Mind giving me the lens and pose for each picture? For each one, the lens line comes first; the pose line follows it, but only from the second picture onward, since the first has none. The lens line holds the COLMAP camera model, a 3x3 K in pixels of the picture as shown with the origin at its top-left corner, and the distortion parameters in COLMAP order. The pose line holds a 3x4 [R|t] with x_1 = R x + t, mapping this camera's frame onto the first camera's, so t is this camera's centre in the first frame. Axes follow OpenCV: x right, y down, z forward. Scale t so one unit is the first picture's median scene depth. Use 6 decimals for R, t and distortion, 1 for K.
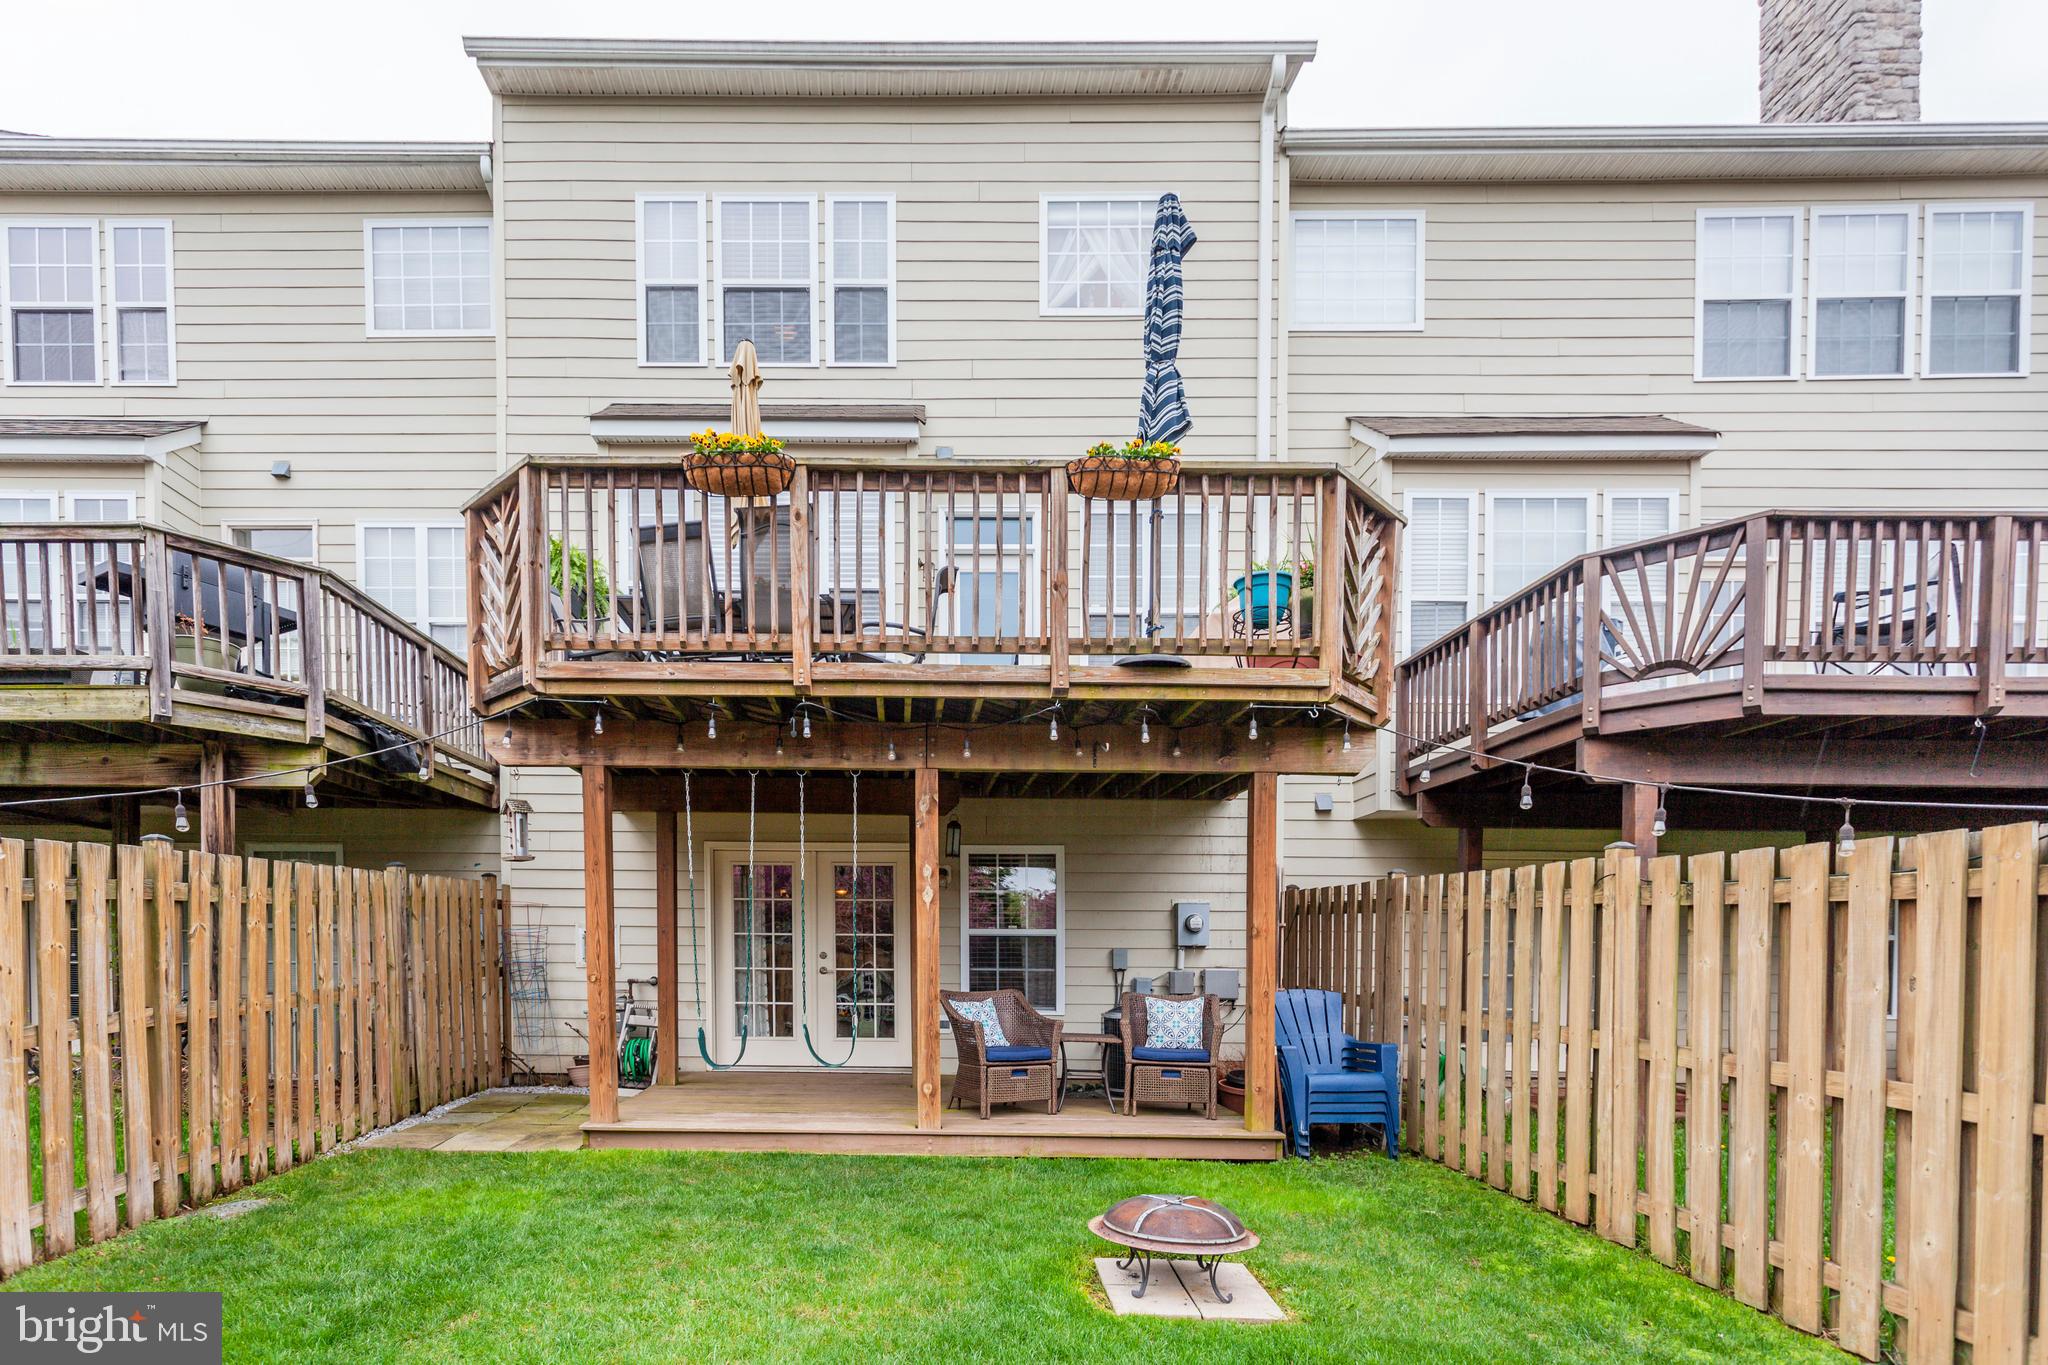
lens RADIAL K [[998.6, 0, 959.3], [0, 998.6, 978.4], [0, 0, 1]] dist [-0.000763, 0.001014]
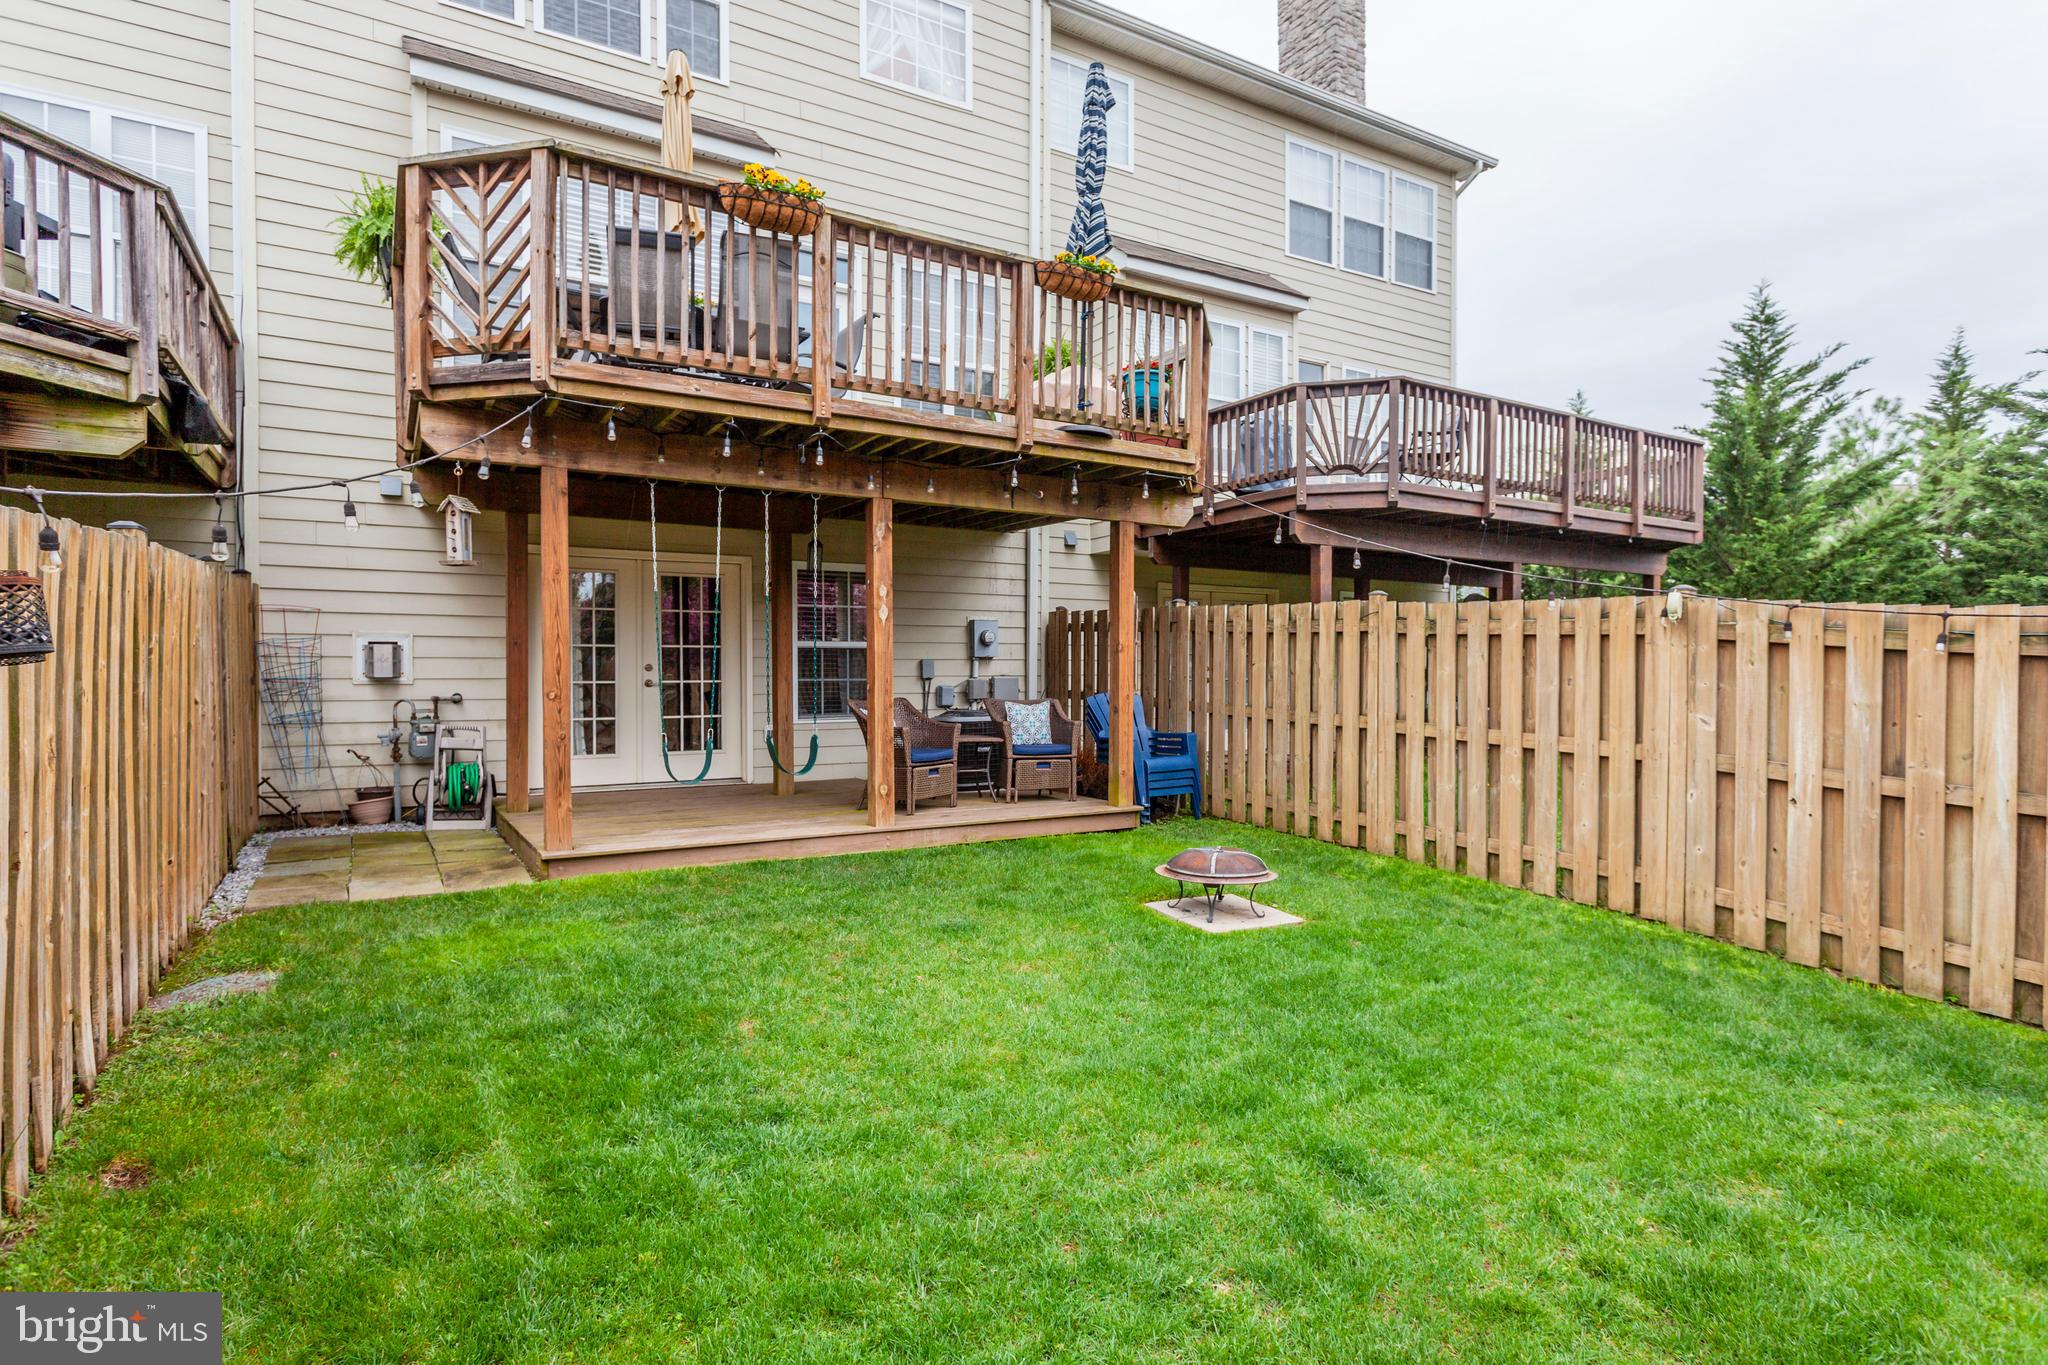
lens RADIAL K [[986.3, 0, 1047.0], [0, 986.3, 679.9], [0, 0, 1]] dist [-0.011278, 0.012130]
pose [[0.859904, -0.013375, 0.510281, -0.428964], [0.016473, 0.999863, -0.001551, -0.005441], [-0.510191, 0.009740, 0.860006, -0.024071]]
